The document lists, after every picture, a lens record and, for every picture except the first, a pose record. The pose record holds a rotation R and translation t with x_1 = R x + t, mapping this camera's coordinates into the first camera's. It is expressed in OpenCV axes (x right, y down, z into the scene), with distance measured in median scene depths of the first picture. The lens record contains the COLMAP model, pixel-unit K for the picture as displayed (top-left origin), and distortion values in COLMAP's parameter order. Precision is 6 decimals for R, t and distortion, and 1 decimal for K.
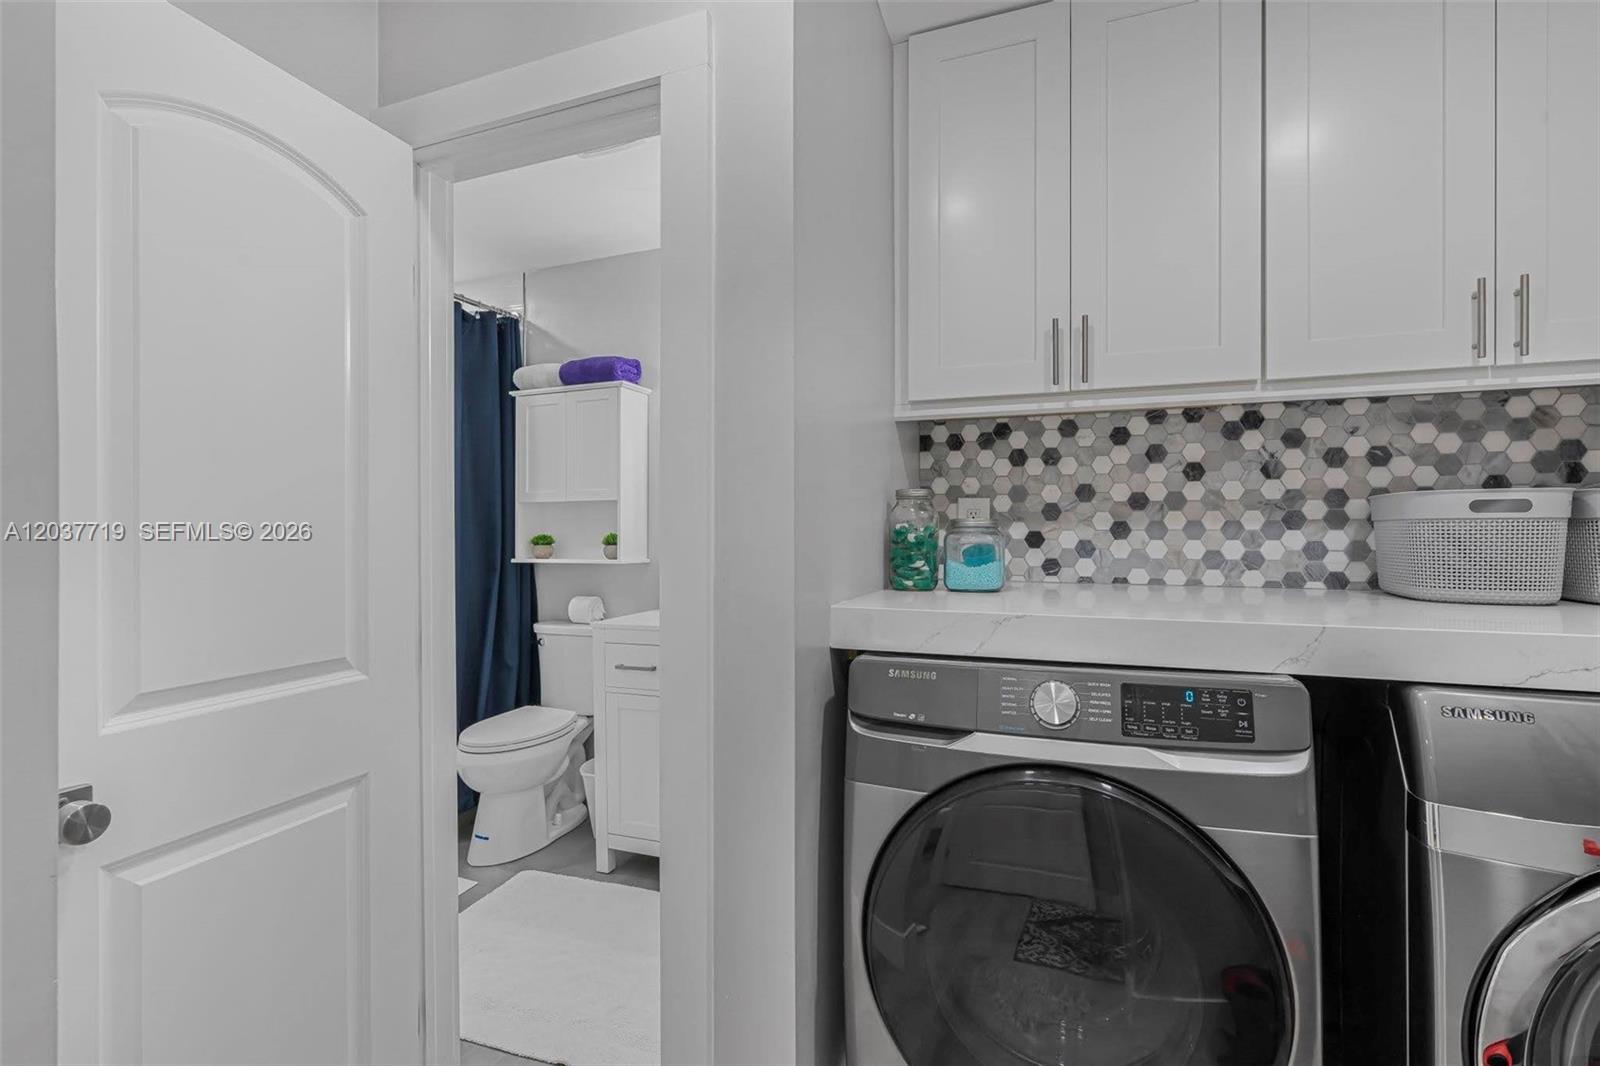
lens RADIAL K [[711.8, 0, 799.7], [0, 711.8, 534.8], [0, 0, 1]] dist [-0.013380, 0.001686]
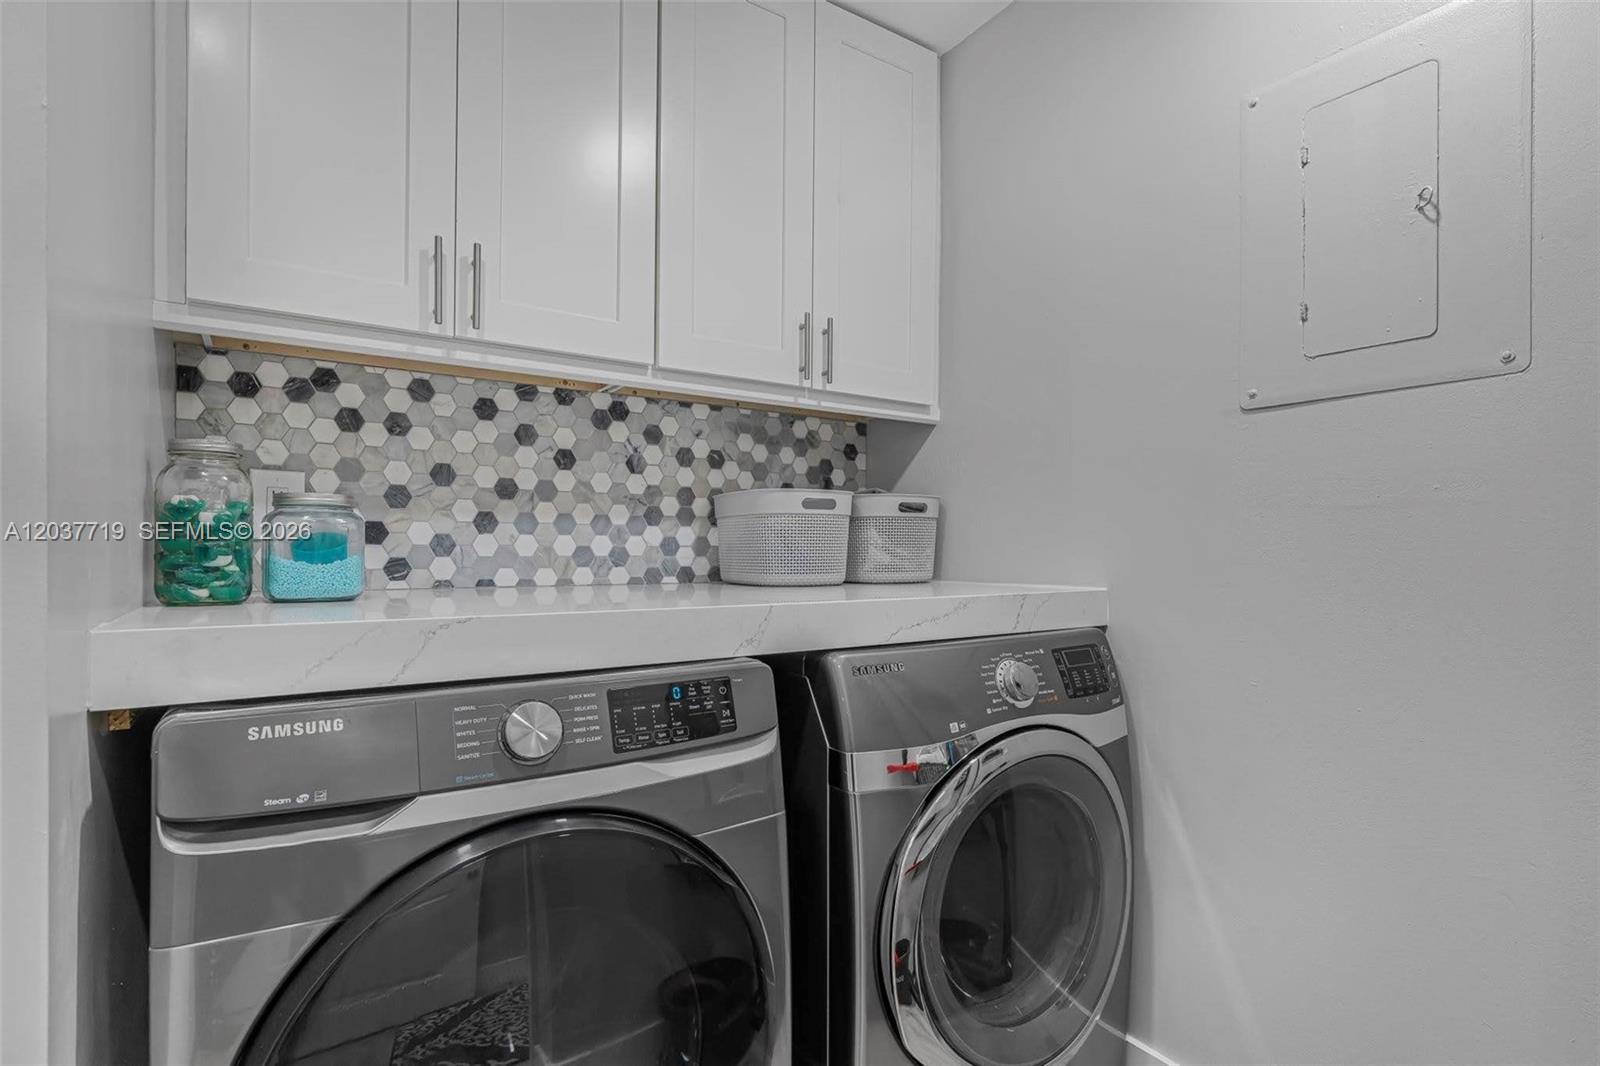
lens RADIAL K [[785.9, 0, 783.8], [0, 785.9, 553.6], [0, 0, 1]] dist [-0.004098, 0.000751]
pose [[0.578738, 0.002100, 0.815511, -0.126521], [0.000169, 0.999996, -0.002694, 0.043049], [-0.815514, 0.001697, 0.578736, 0.242446]]
